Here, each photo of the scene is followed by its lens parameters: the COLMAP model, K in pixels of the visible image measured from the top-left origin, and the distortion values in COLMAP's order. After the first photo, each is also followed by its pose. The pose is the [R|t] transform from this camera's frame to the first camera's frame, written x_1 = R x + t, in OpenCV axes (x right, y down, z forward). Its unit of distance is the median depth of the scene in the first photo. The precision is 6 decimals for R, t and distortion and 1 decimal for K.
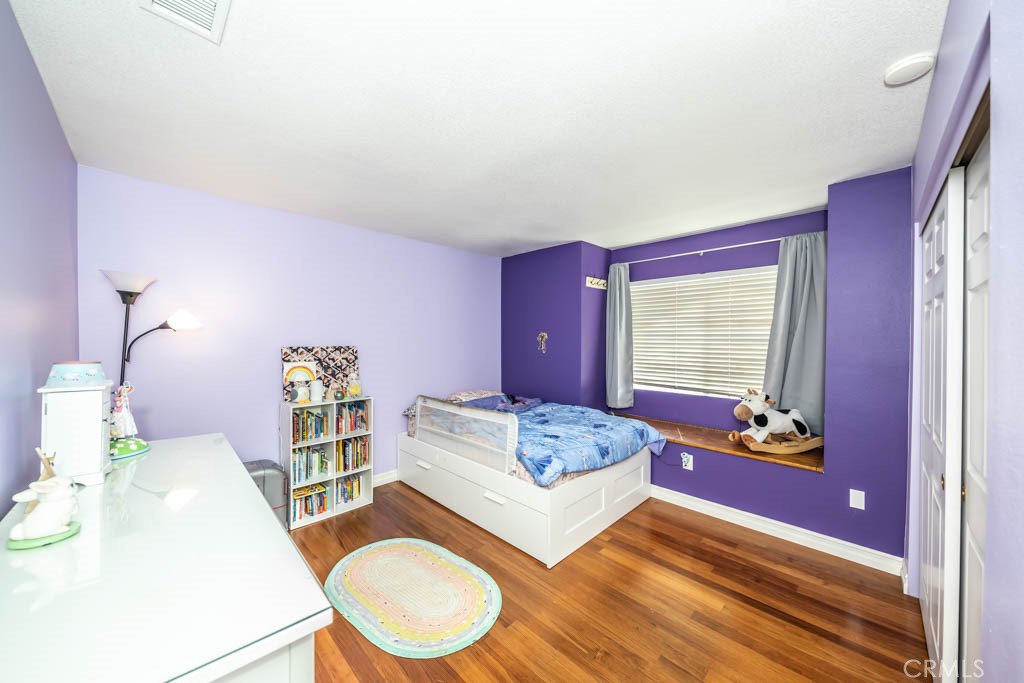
lens RADIAL K [[360.1, 0, 513.7], [0, 360.1, 342.8], [0, 0, 1]] dist [-0.001047, -0.000173]
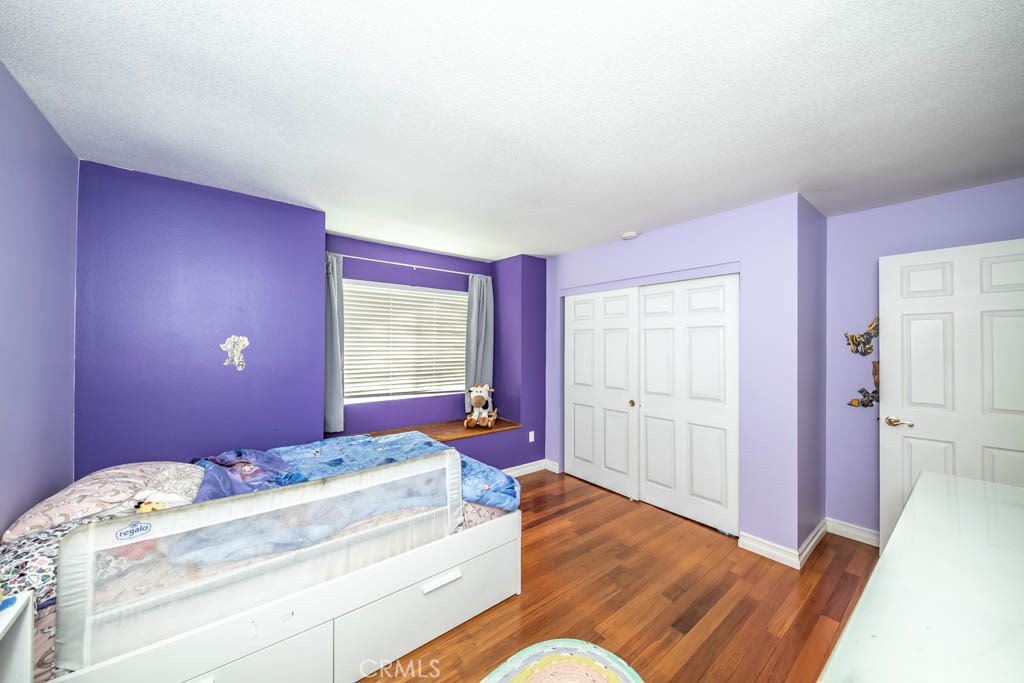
lens RADIAL K [[360.1, 0, 513.5], [0, 360.1, 340.6], [0, 0, 1]] dist [-0.001047, -0.000173]
pose [[0.112738, 0.007359, 0.993597, -0.620795], [0.004995, 0.999956, -0.007973, -0.018800], [-0.993612, 0.005862, 0.112697, 0.670264]]
